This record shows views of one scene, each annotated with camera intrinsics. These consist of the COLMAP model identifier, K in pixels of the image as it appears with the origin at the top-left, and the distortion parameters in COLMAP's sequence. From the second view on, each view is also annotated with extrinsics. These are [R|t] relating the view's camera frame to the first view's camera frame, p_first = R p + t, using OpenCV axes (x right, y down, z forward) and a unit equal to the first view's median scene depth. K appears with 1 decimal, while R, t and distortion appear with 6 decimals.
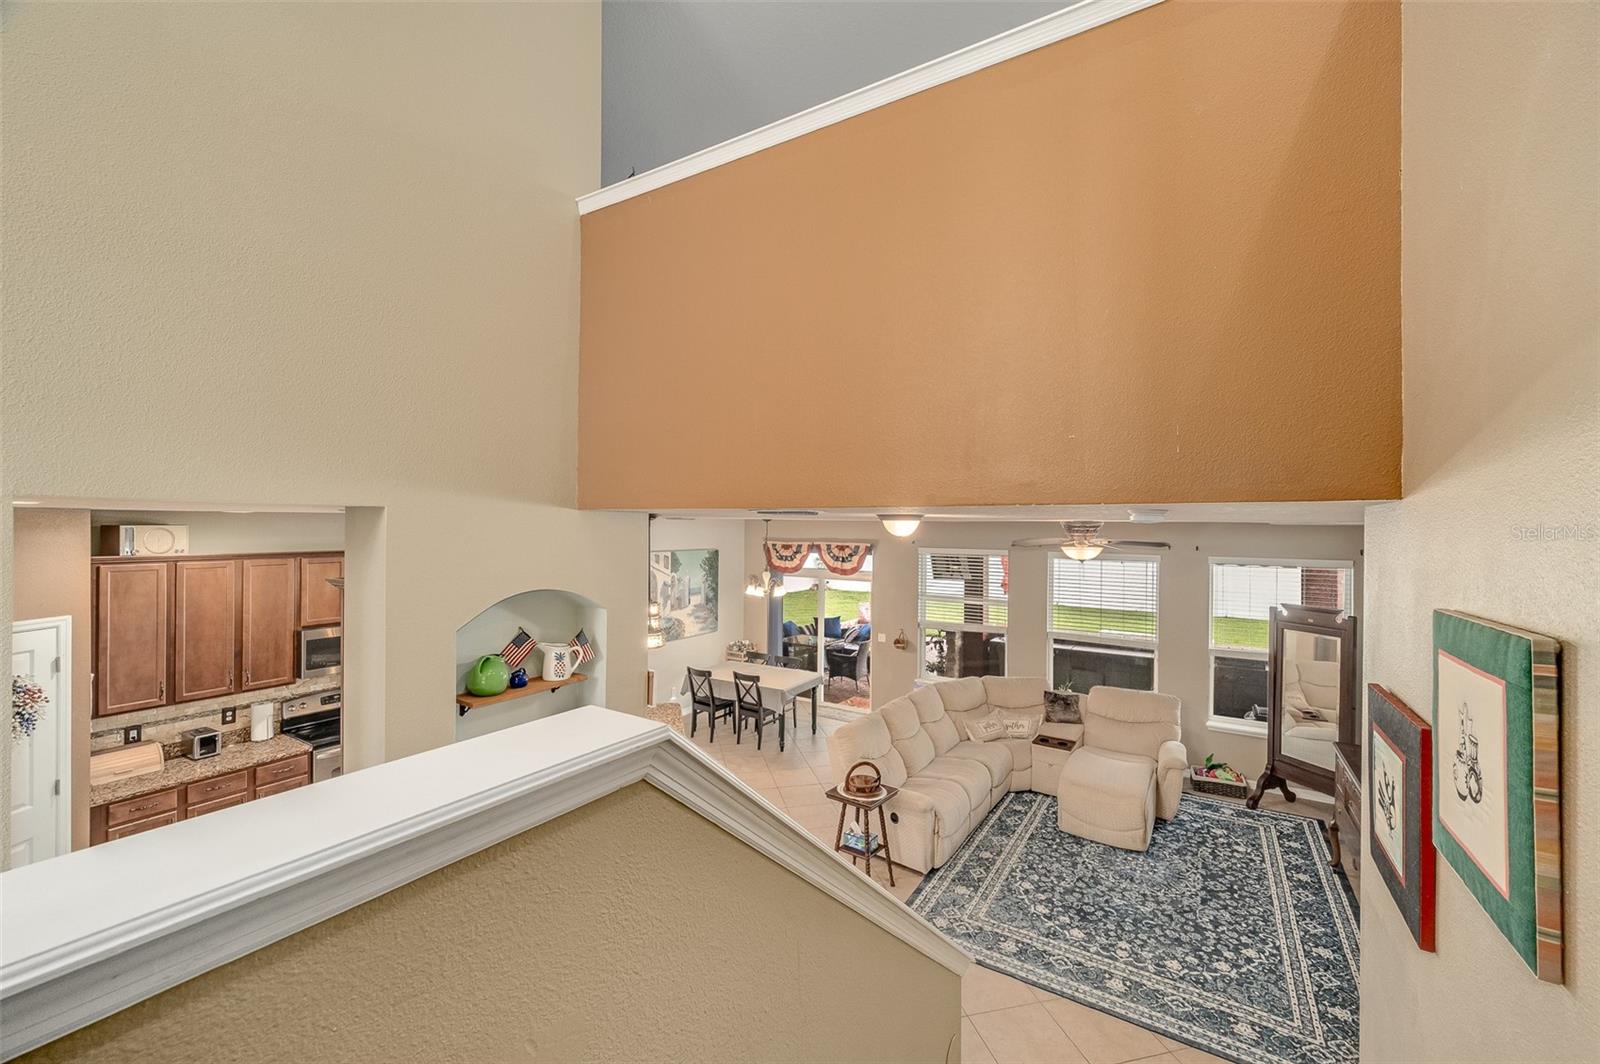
lens RADIAL K [[635.0, 0, 808.5], [0, 635.0, 519.1], [0, 0, 1]] dist [-0.000005, 0.000051]
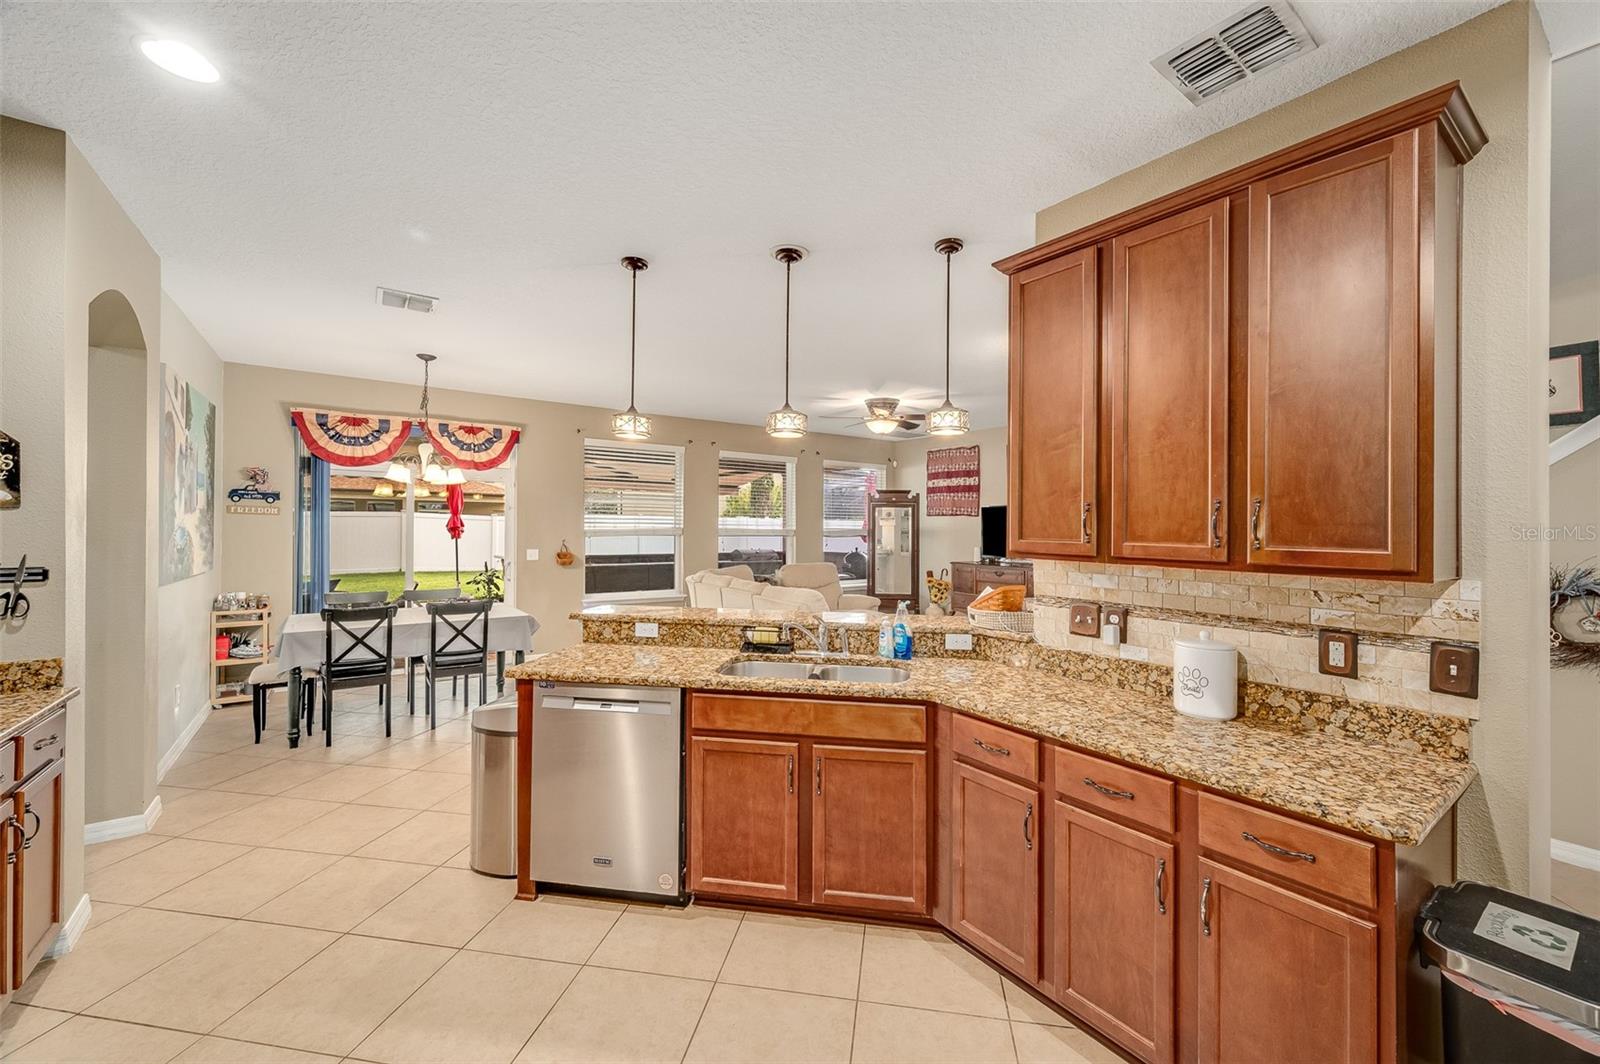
lens RADIAL K [[635.0, 0, 808.5], [0, 635.0, 519.1], [0, 0, 1]] dist [-0.000005, 0.000051]
pose [[0.386582, 0.004774, 0.922243, -0.778169], [-0.010896, 0.999940, -0.000608, 0.244345], [-0.922191, -0.009814, 0.386611, 0.706948]]
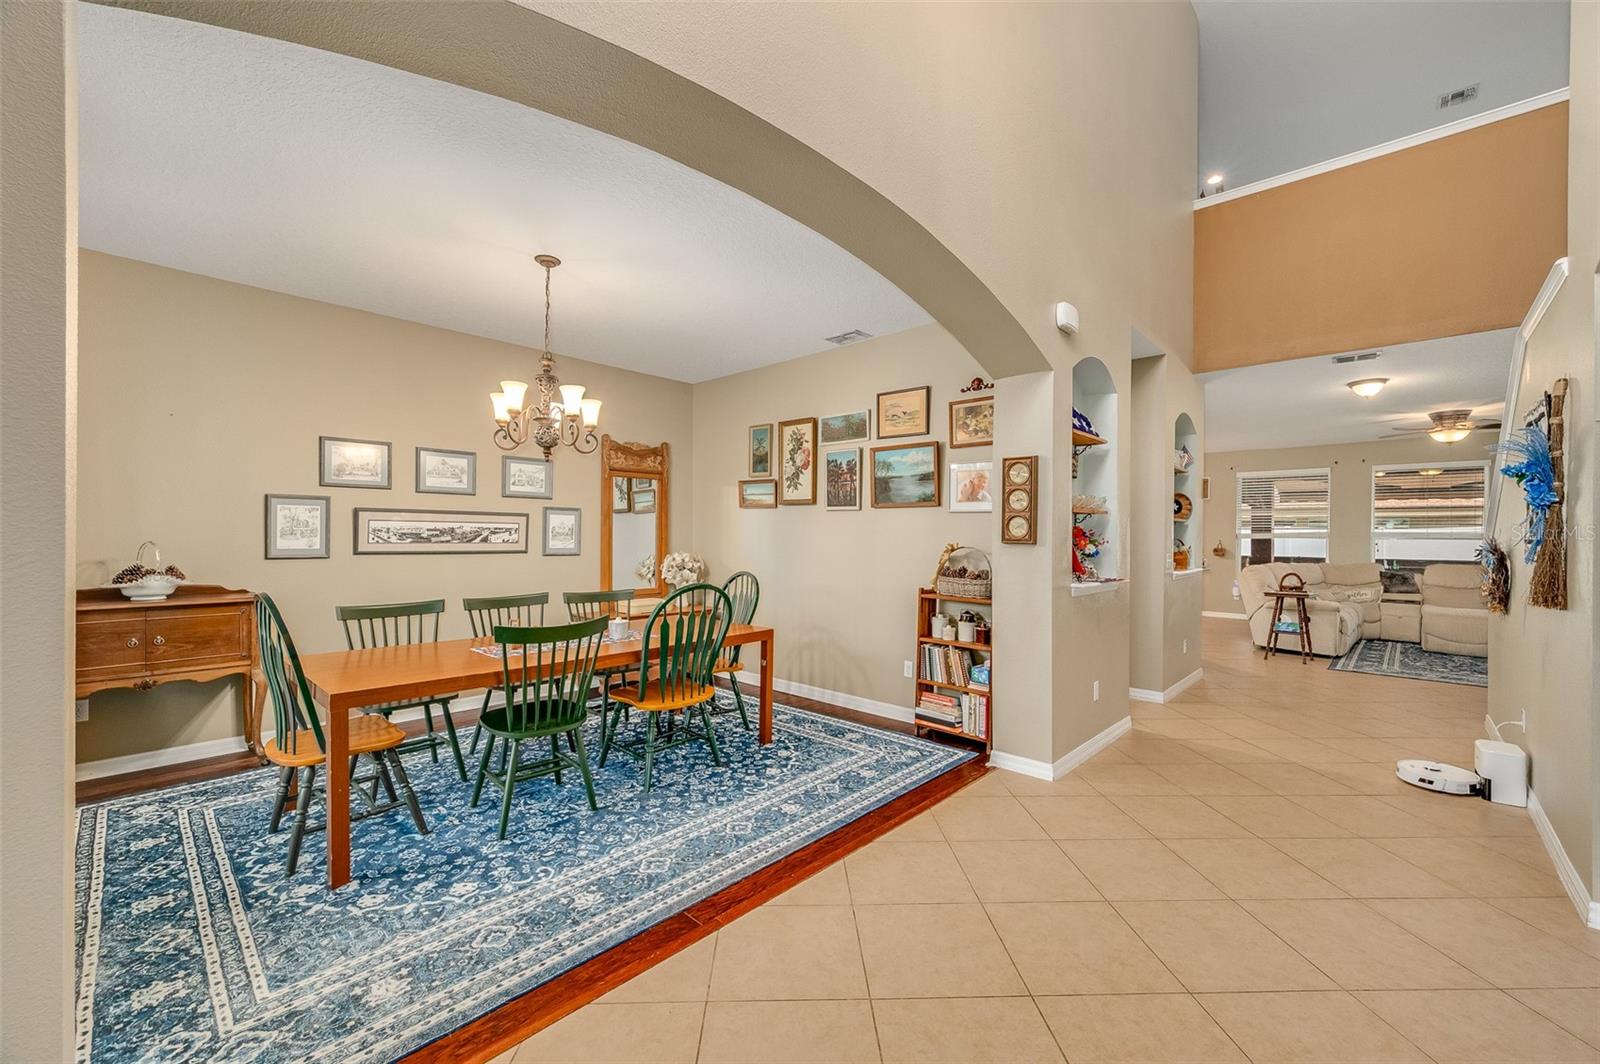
lens RADIAL K [[638.3, 0, 800.5], [0, 638.3, 541.9], [0, 0, 1]] dist [-0.001670, -0.000104]
pose [[0.980177, -0.000536, -0.198122, -0.674740], [0.002633, 0.999943, 0.010317, 0.272932], [0.198105, -0.010634, 0.980123, -0.605824]]
